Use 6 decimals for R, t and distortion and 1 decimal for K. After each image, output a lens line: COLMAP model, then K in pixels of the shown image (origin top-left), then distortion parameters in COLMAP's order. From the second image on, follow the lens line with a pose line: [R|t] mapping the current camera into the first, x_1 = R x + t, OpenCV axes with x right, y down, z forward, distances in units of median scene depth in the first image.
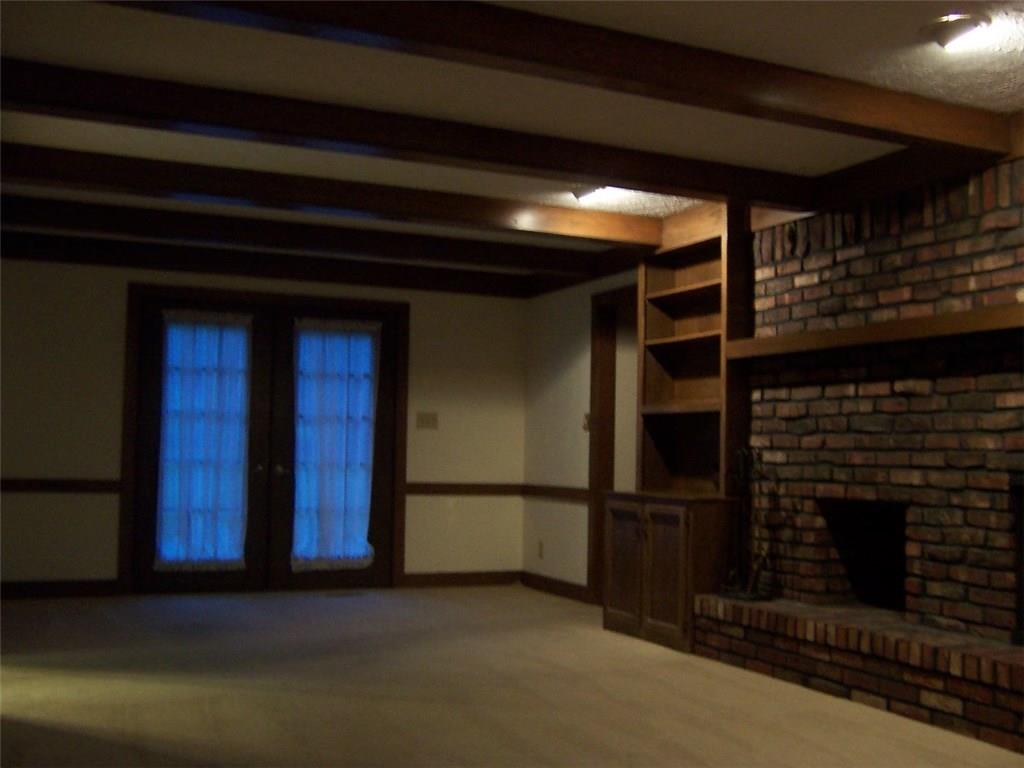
lens RADIAL K [[1102.0, 0, 500.5], [0, 1102.0, 385.2], [0, 0, 1]] dist [-0.155489, 0.217885]
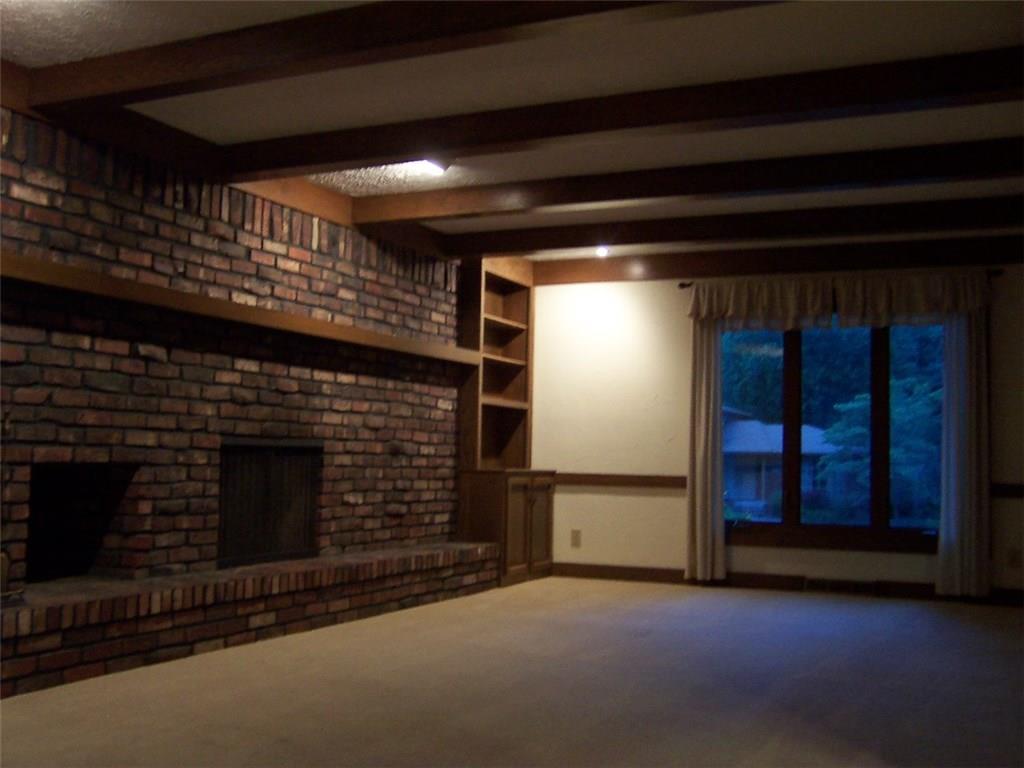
lens RADIAL K [[1102.0, 0, 500.5], [0, 1102.0, 385.2], [0, 0, 1]] dist [-0.155489, 0.217885]
pose [[-0.652299, 0.015814, 0.757797, -0.637047], [-0.079528, 0.992836, -0.089175, 0.100812], [-0.753778, -0.118435, -0.646368, 1.431412]]
